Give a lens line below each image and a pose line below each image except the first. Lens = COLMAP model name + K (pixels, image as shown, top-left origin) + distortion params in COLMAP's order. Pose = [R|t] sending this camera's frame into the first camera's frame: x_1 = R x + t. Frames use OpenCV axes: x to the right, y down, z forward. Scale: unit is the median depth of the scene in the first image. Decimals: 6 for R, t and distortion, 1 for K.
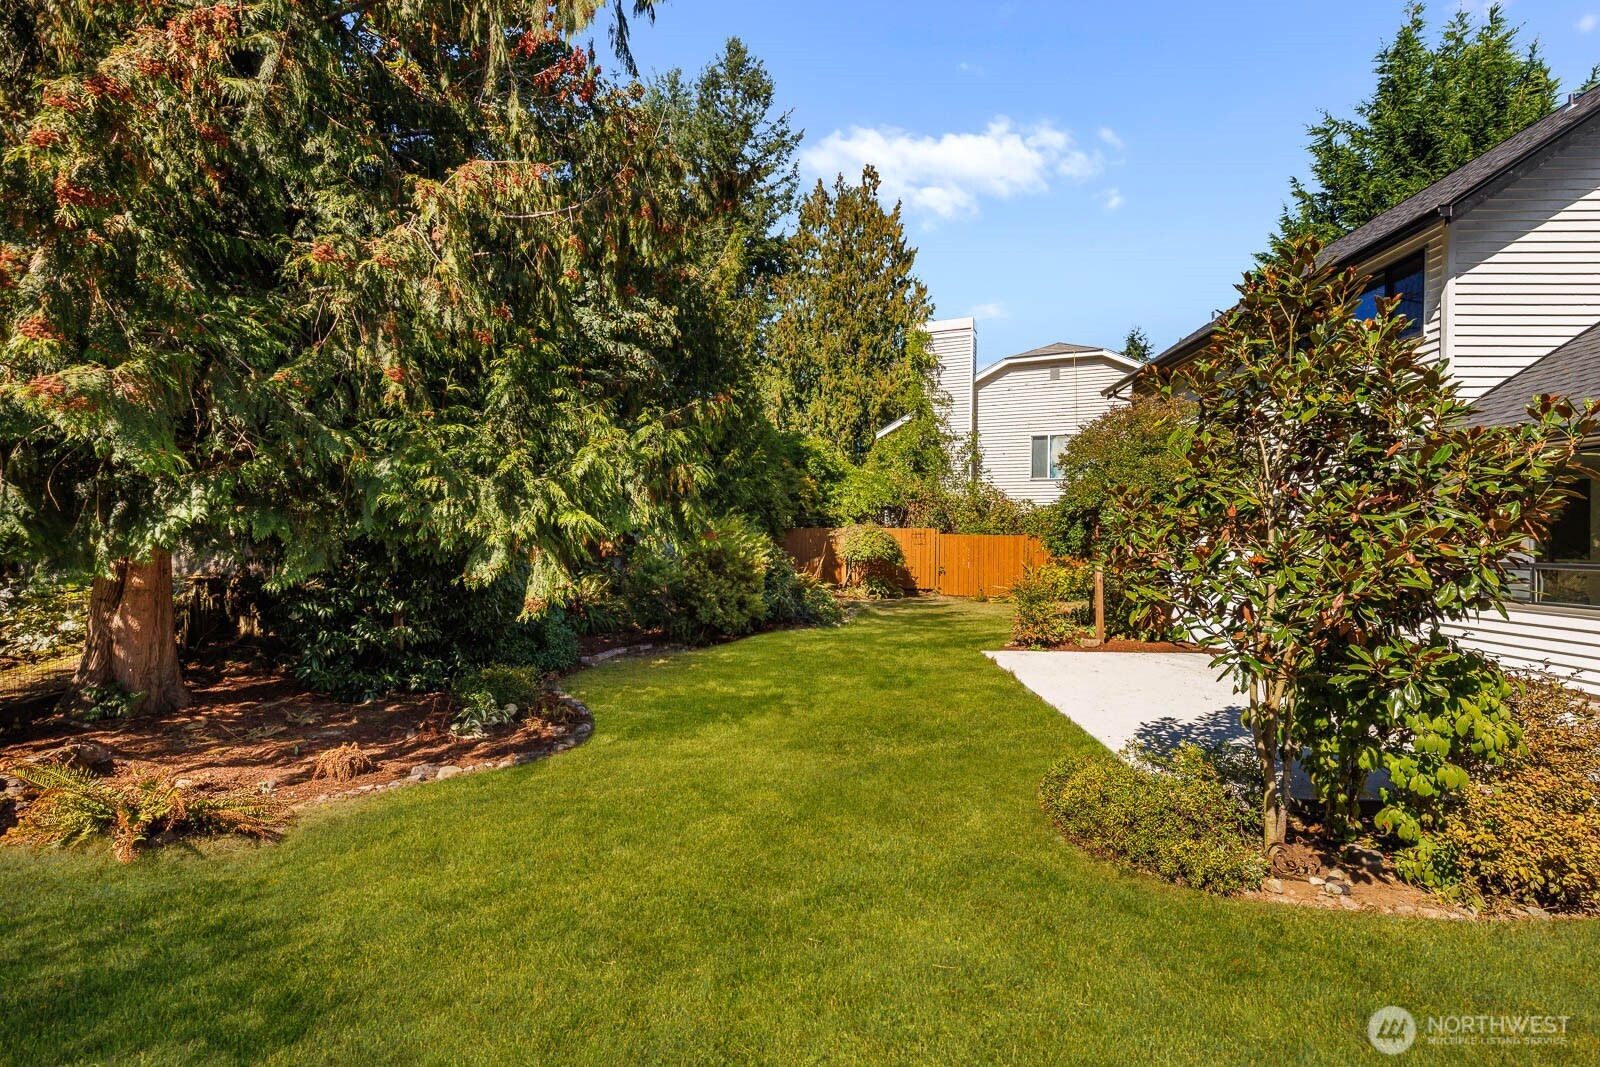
lens RADIAL K [[731.0, 0, 815.4], [0, 731.0, 540.6], [0, 0, 1]] dist [0.002201, 0.000634]
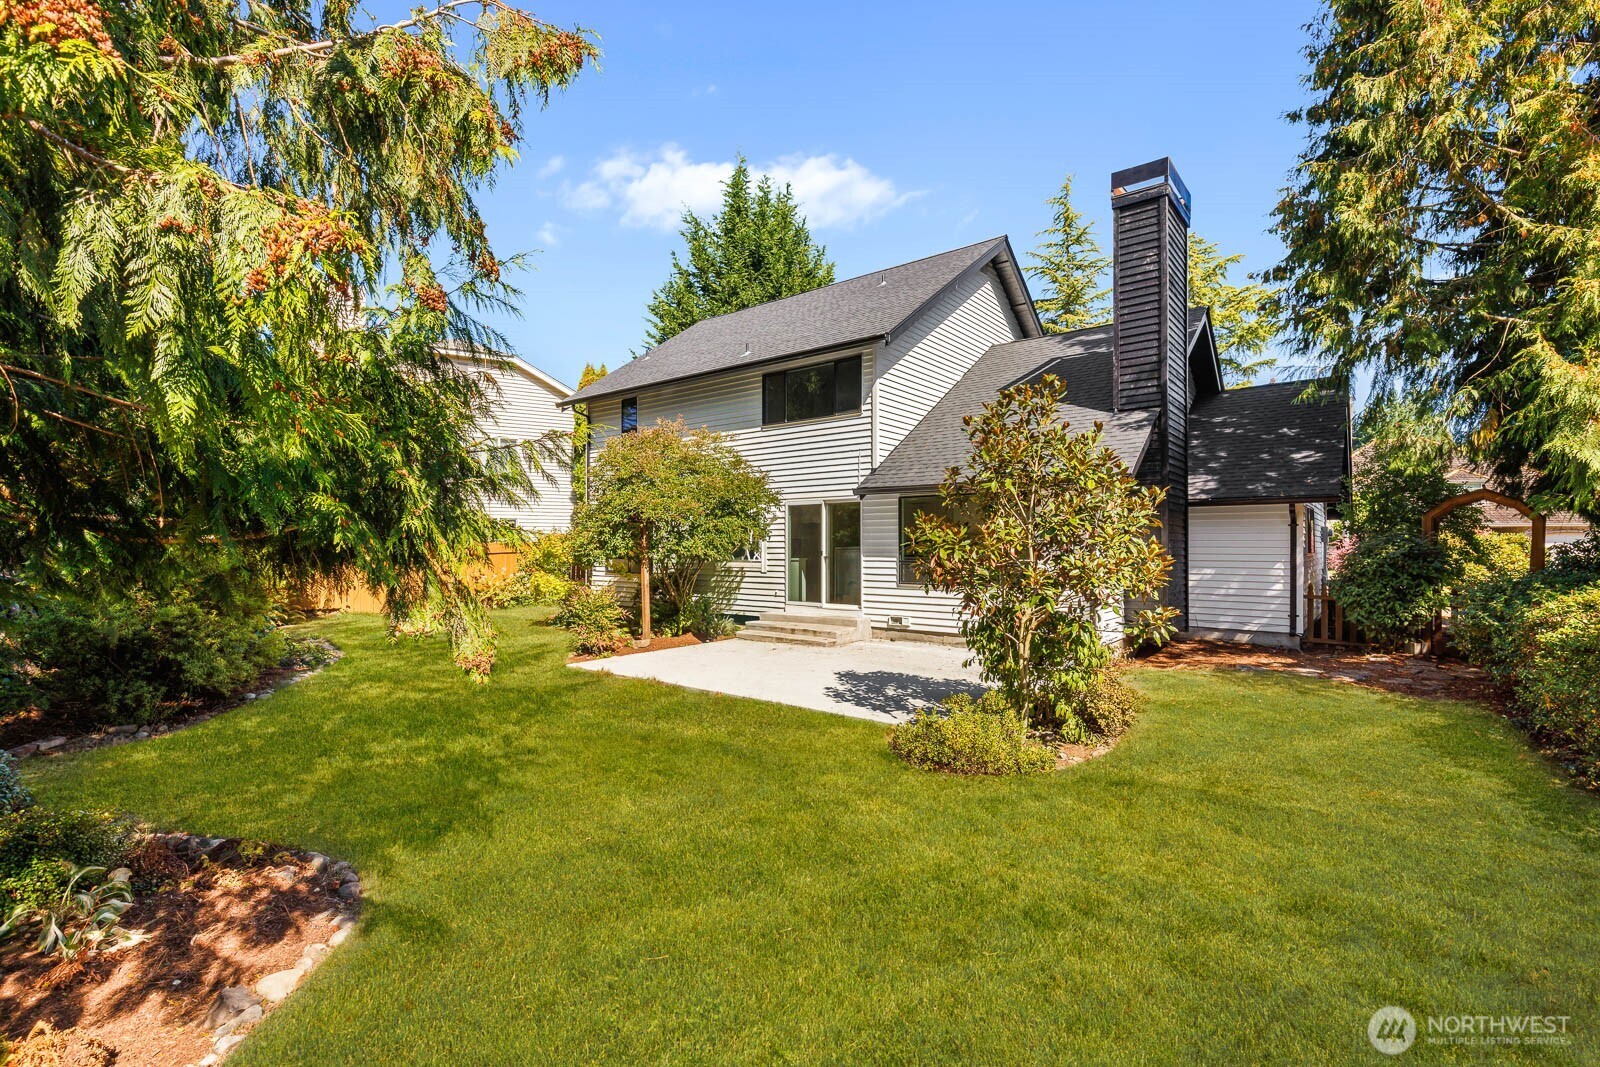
lens RADIAL K [[731.0, 0, 816.8], [0, 731.0, 534.4], [0, 0, 1]] dist [0.002201, 0.000634]
pose [[0.580542, 0.001245, 0.814229, -0.281147], [0.008035, 0.999941, -0.007258, -0.010113], [-0.814191, 0.010756, 0.580498, 0.122804]]
